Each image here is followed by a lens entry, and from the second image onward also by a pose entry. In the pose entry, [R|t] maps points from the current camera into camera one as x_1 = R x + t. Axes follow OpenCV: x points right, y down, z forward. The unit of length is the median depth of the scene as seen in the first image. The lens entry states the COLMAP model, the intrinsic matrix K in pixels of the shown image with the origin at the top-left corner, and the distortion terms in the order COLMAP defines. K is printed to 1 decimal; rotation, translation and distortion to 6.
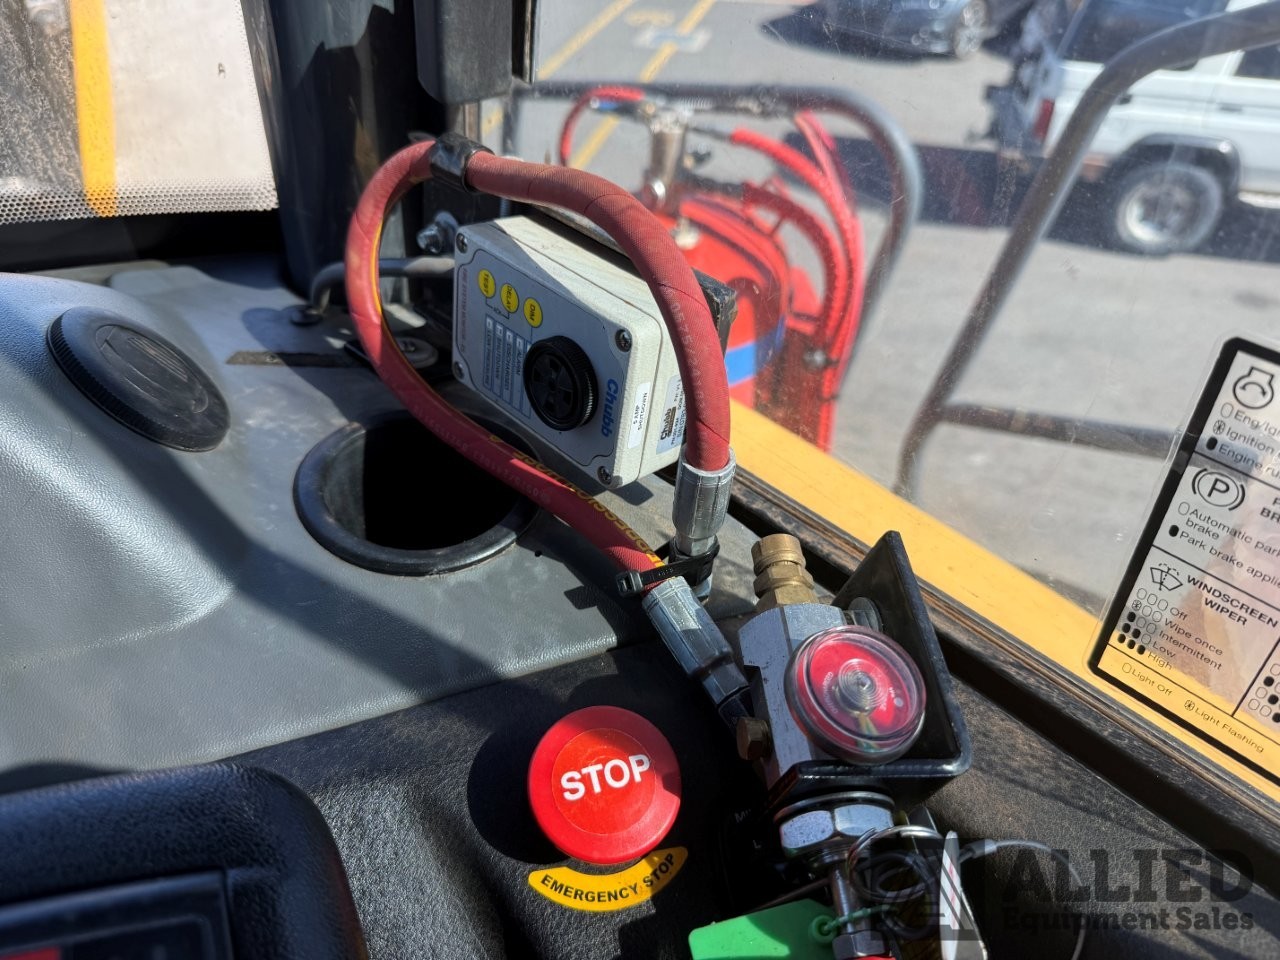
lens RADIAL K [[897.0, 0, 632.2], [0, 897.0, 484.0], [0, 0, 1]] dist [0.077004, -0.110751]
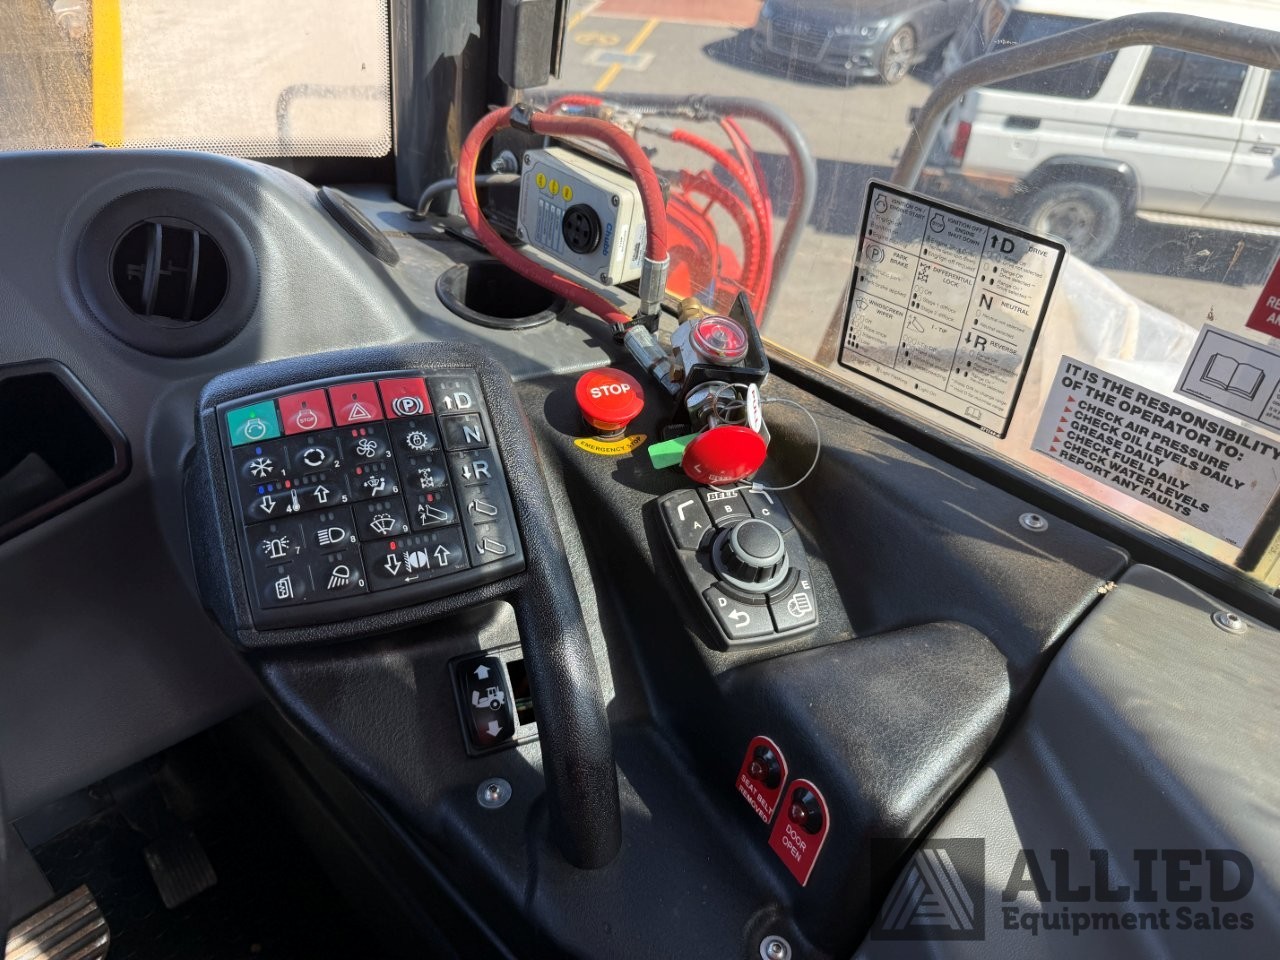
lens RADIAL K [[887.2, 0, 624.1], [0, 887.2, 483.8], [0, 0, 1]] dist [0.133291, -0.231211]
pose [[0.998704, -0.000829, 0.050888, -0.075841], [0.001633, 0.999875, -0.015748, 0.414002], [-0.050868, 0.015811, 0.998580, -0.829296]]
